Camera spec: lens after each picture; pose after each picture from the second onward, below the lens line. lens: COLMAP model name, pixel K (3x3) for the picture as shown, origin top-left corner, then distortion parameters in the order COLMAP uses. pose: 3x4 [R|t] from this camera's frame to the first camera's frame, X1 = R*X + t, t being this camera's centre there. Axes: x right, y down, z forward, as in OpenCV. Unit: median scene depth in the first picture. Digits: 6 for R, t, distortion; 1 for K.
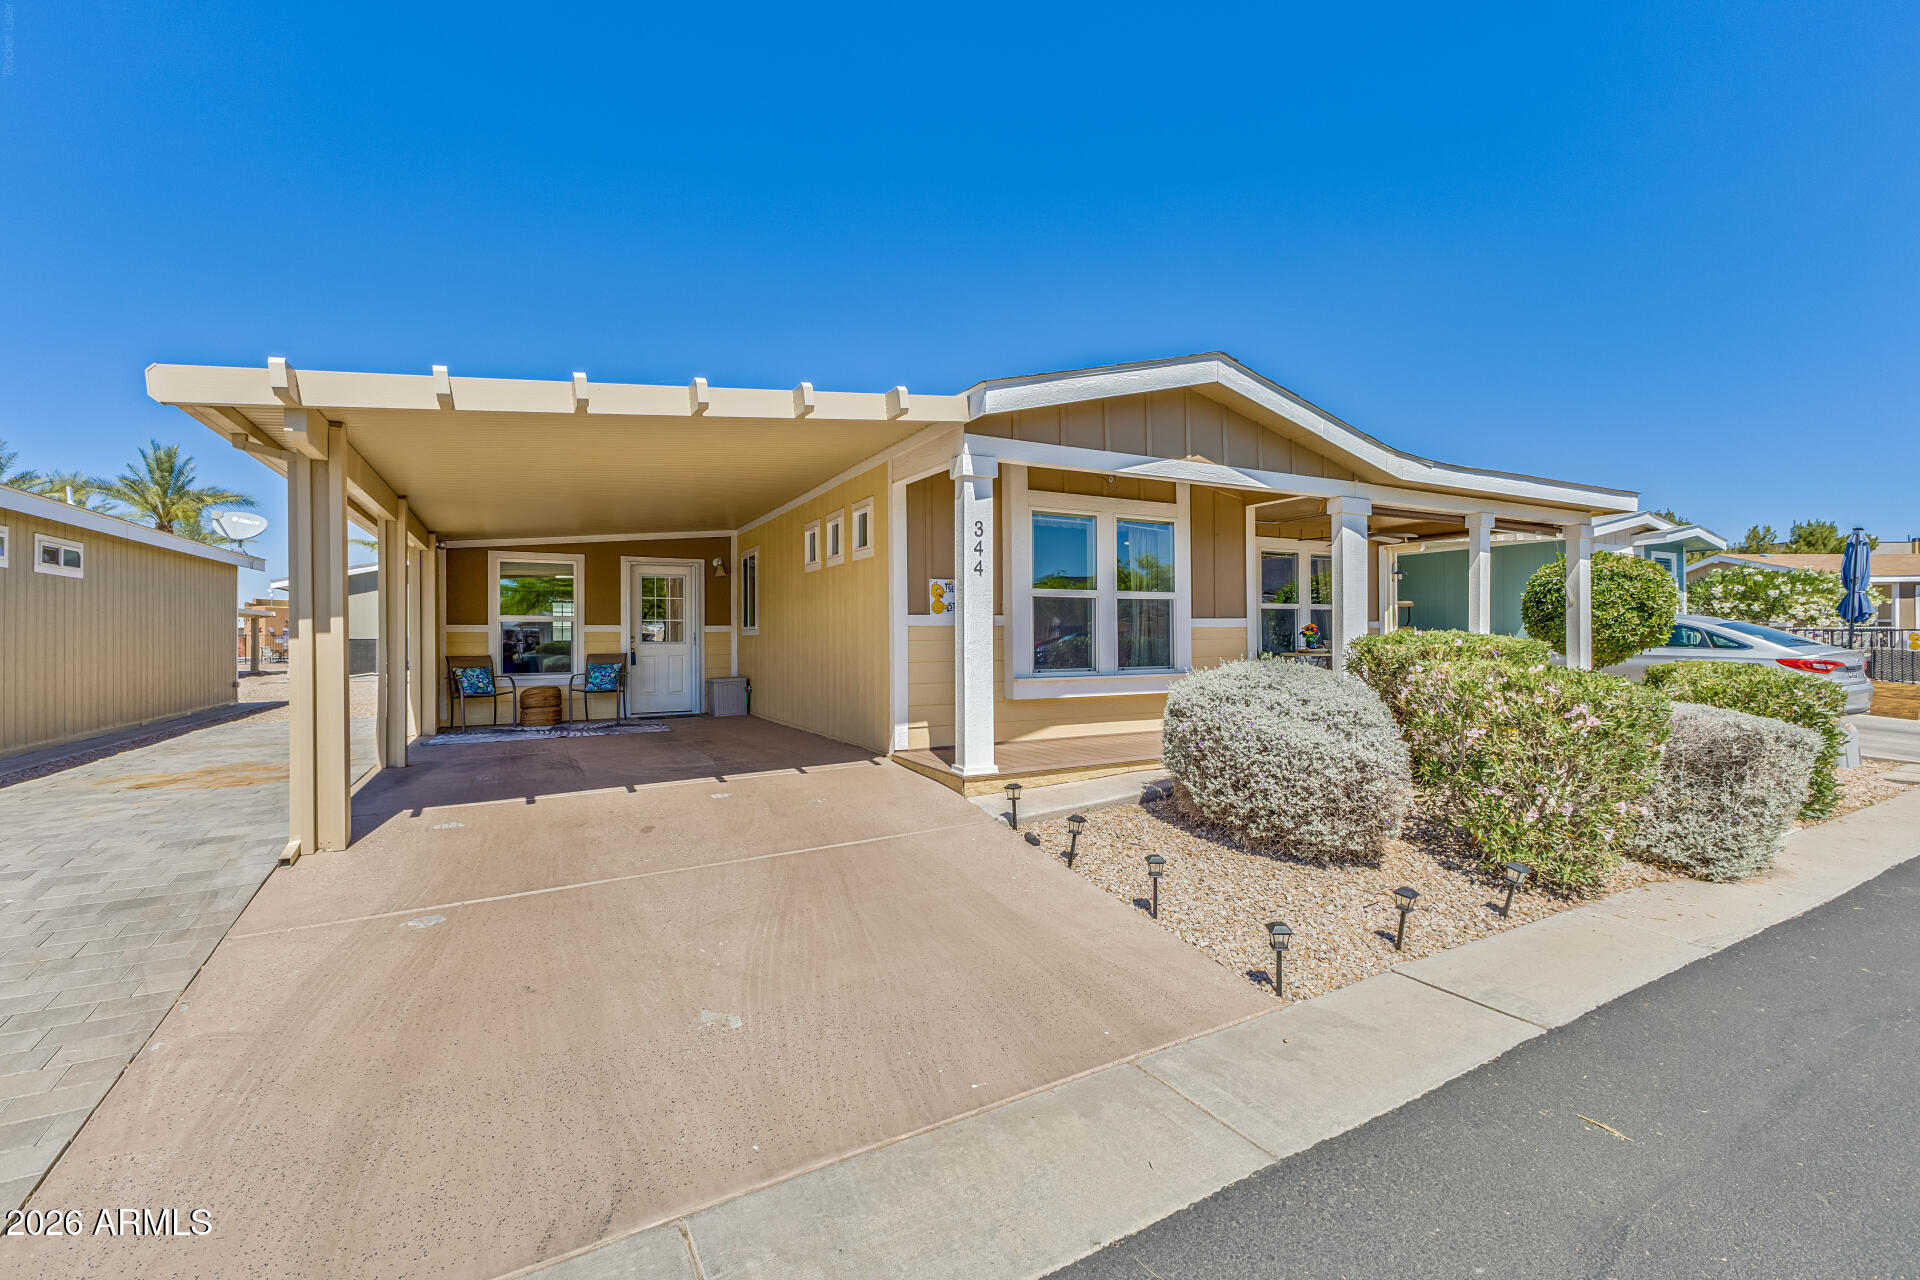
lens RADIAL K [[821.7, 0, 954.2], [0, 821.7, 631.9], [0, 0, 1]] dist [0.013587, -0.003588]
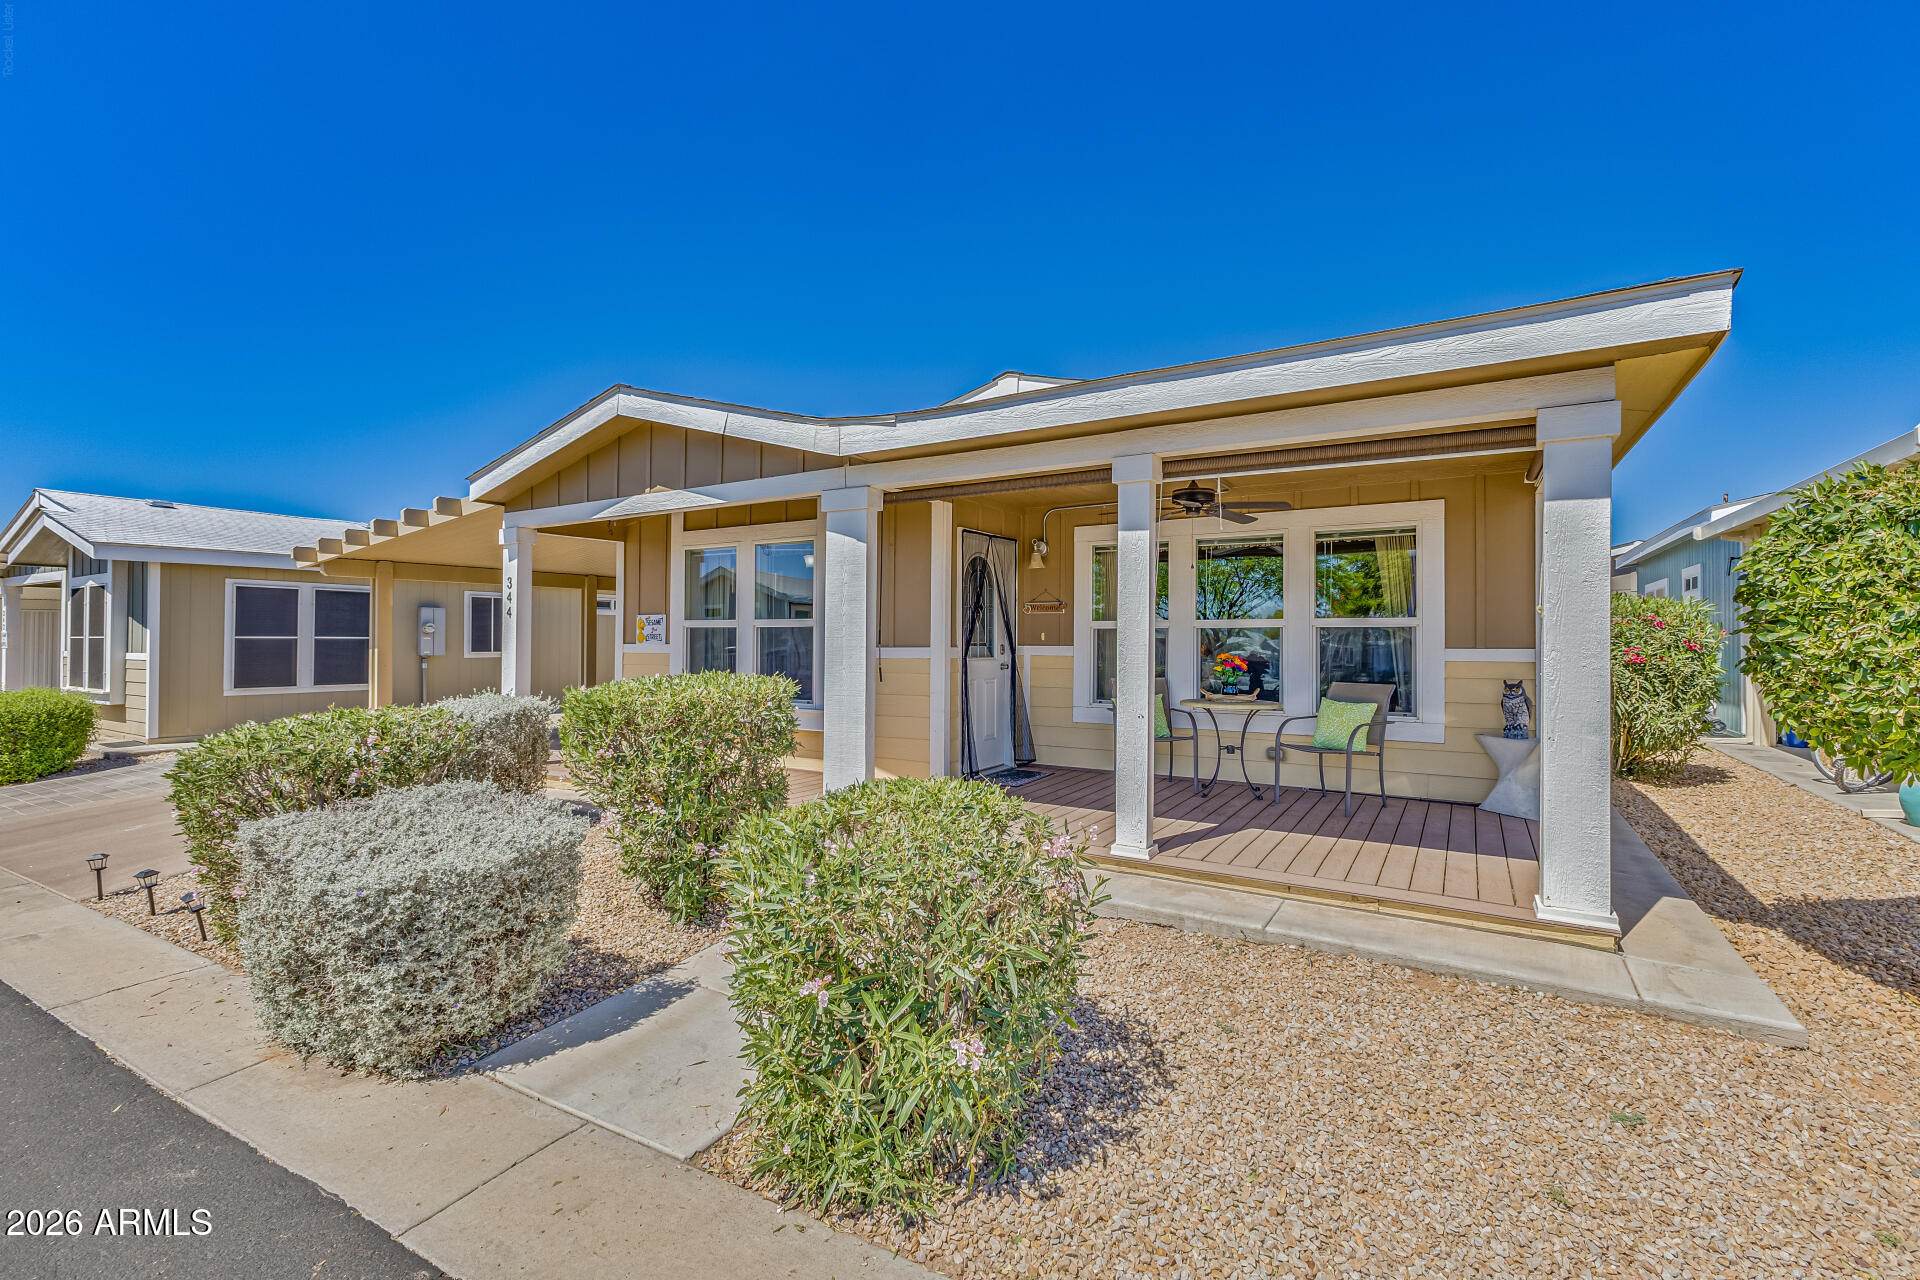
lens RADIAL K [[821.7, 0, 944.5], [0, 821.7, 642.7], [0, 0, 1]] dist [0.013587, -0.003588]
pose [[0.507526, 0.007588, -0.861603, 1.183991], [-0.001662, 0.999968, 0.007828, -0.030583], [0.861635, -0.002541, 0.507522, 0.711382]]
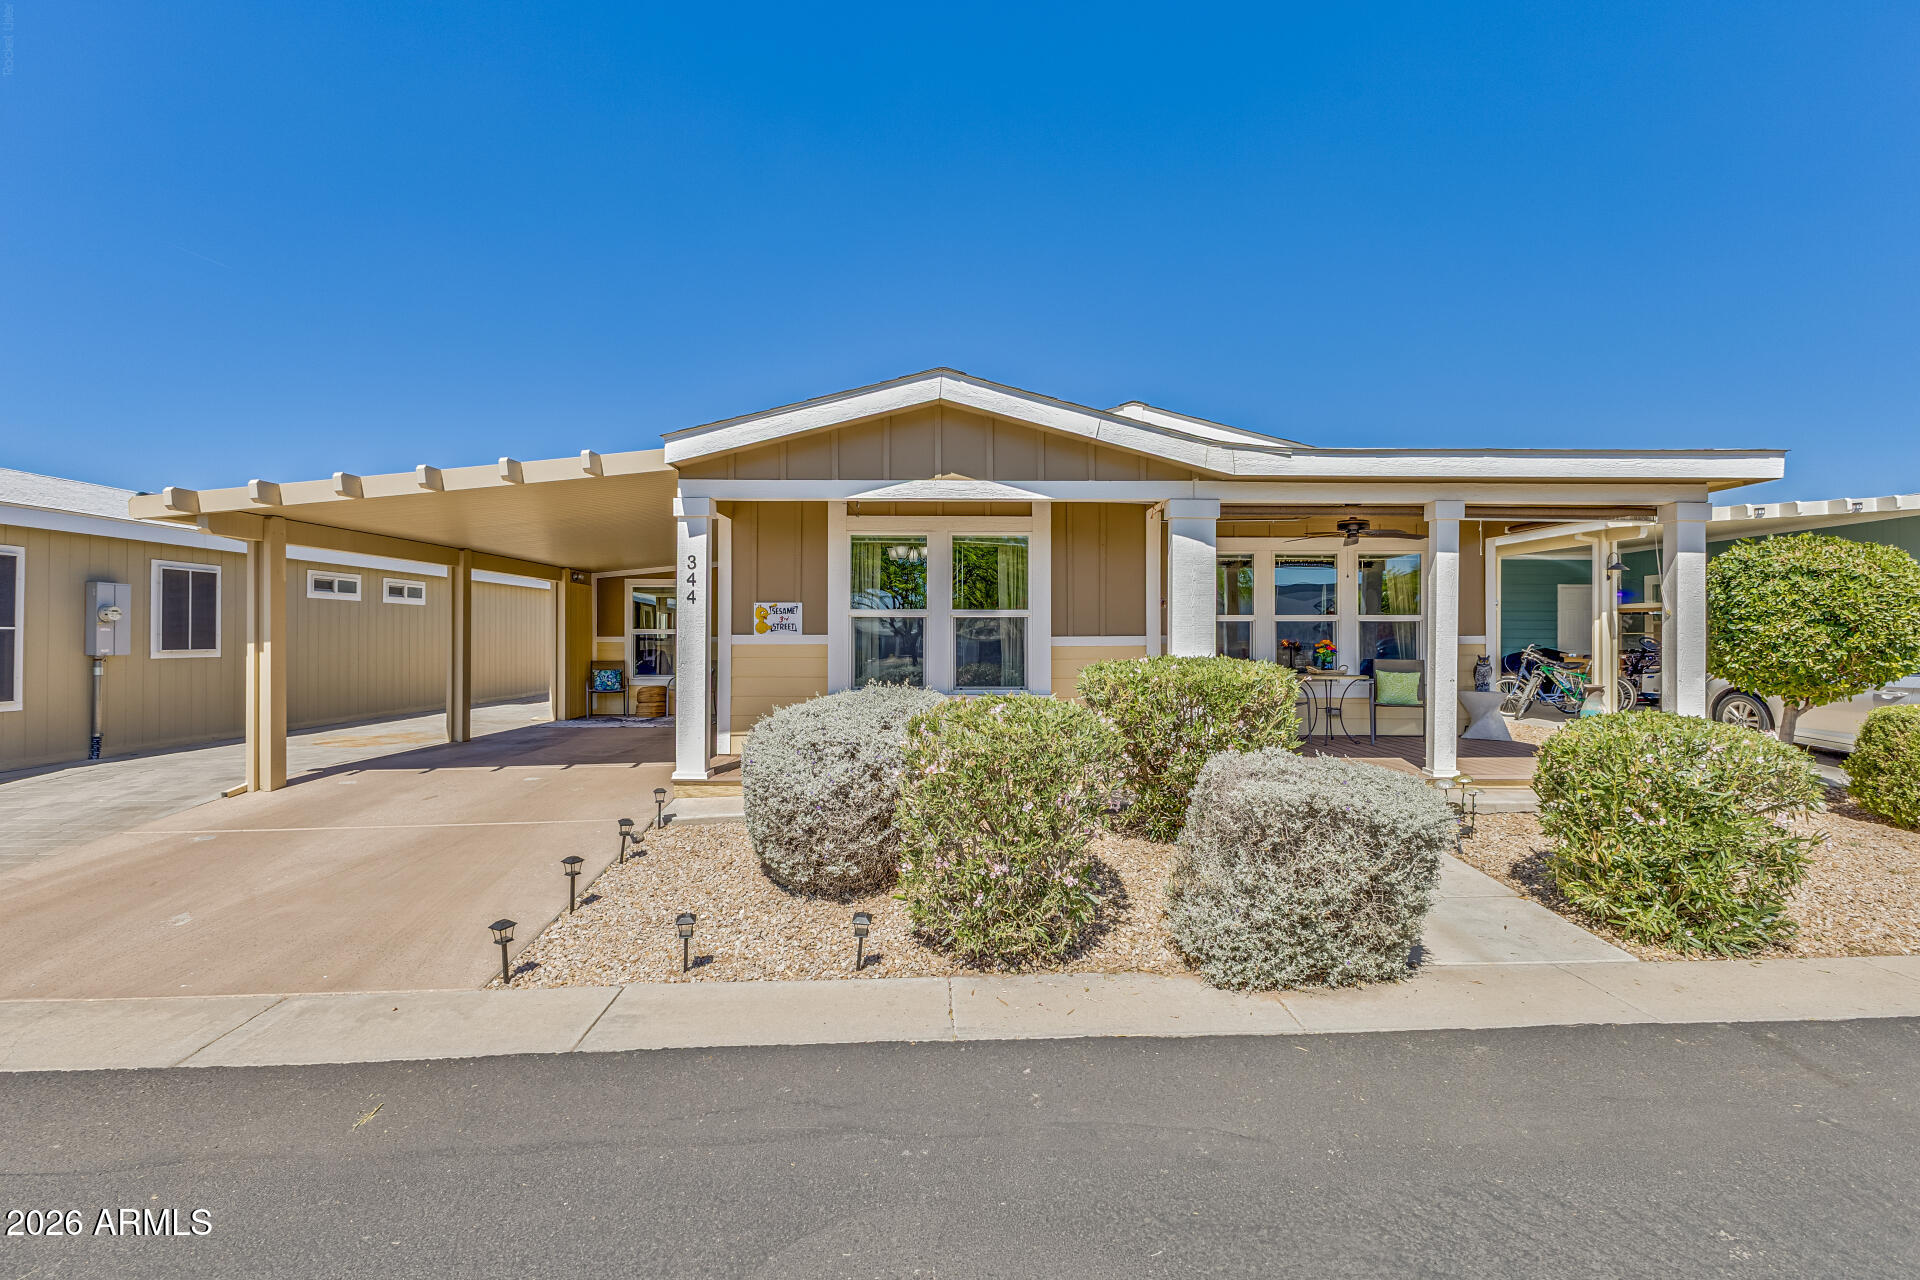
lens RADIAL K [[821.7, 0, 941.9], [0, 821.7, 637.0], [0, 0, 1]] dist [0.013587, -0.003588]
pose [[0.890395, 0.004896, -0.455162, 0.653053], [-0.002164, 0.999976, 0.006523, -0.023568], [0.455184, -0.004823, 0.890385, 0.112547]]
